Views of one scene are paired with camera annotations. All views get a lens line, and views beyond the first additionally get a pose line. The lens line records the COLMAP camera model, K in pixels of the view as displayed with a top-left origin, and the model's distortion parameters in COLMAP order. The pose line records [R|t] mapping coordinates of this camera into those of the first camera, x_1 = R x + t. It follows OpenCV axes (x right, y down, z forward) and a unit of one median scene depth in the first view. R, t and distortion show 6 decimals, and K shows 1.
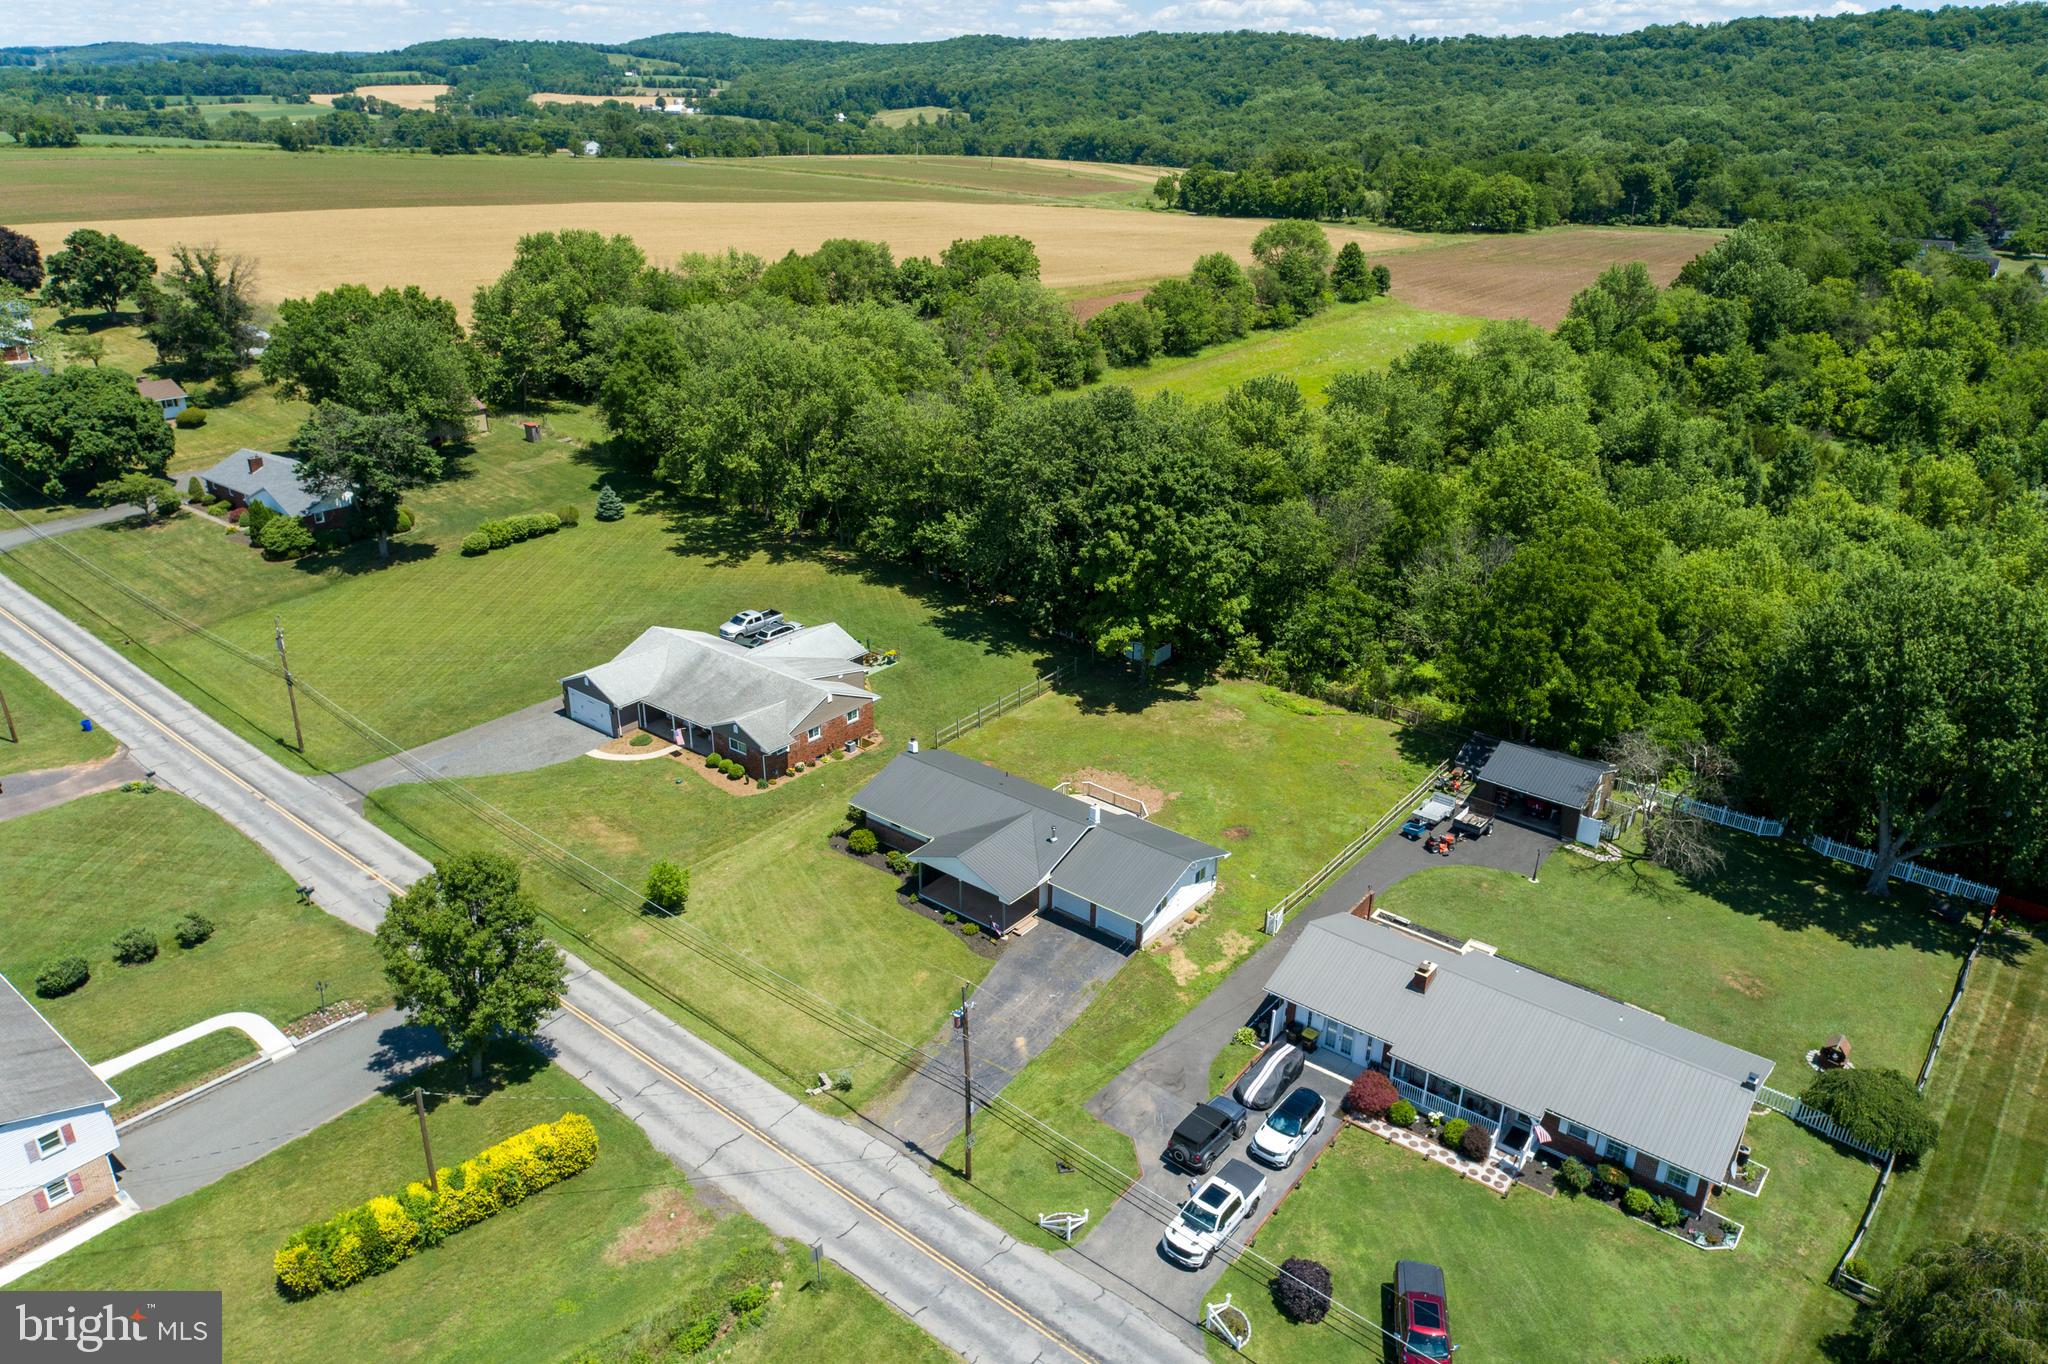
lens RADIAL K [[1387.6, 0, 1024.0], [0, 1387.6, 682.0], [0, 0, 1]] dist [-0.006307, 0.016266]
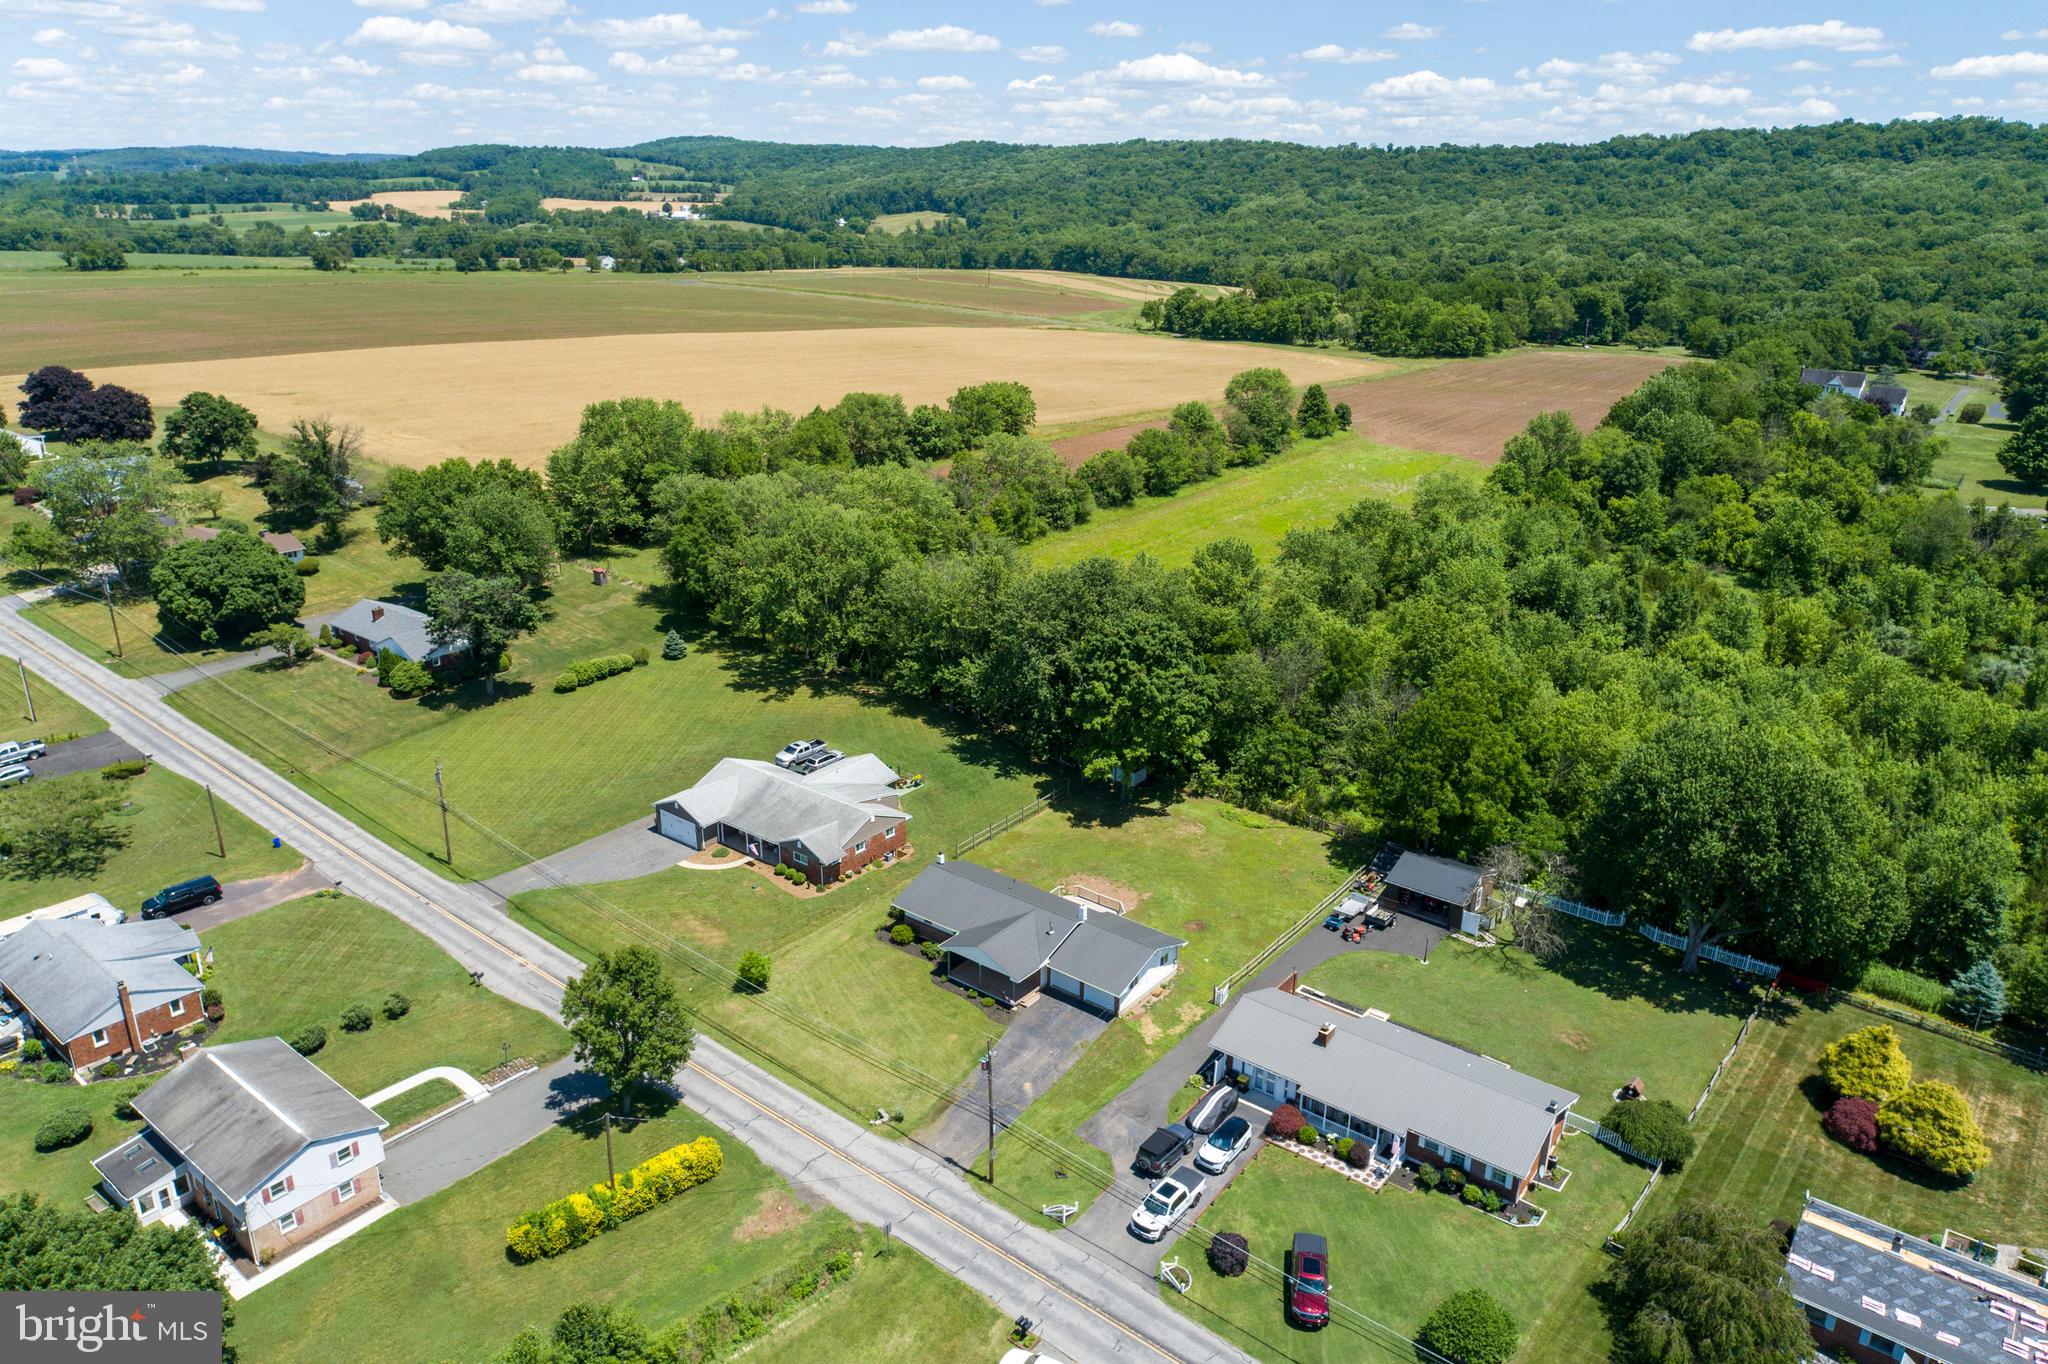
lens RADIAL K [[1387.6, 0, 1024.0], [0, 1387.6, 682.0], [0, 0, 1]] dist [-0.006307, 0.016266]
pose [[0.999985, -0.004666, 0.003021, -0.005311], [0.004837, 0.998241, -0.059092, -0.032738], [-0.002740, 0.059106, 0.998248, -0.231468]]
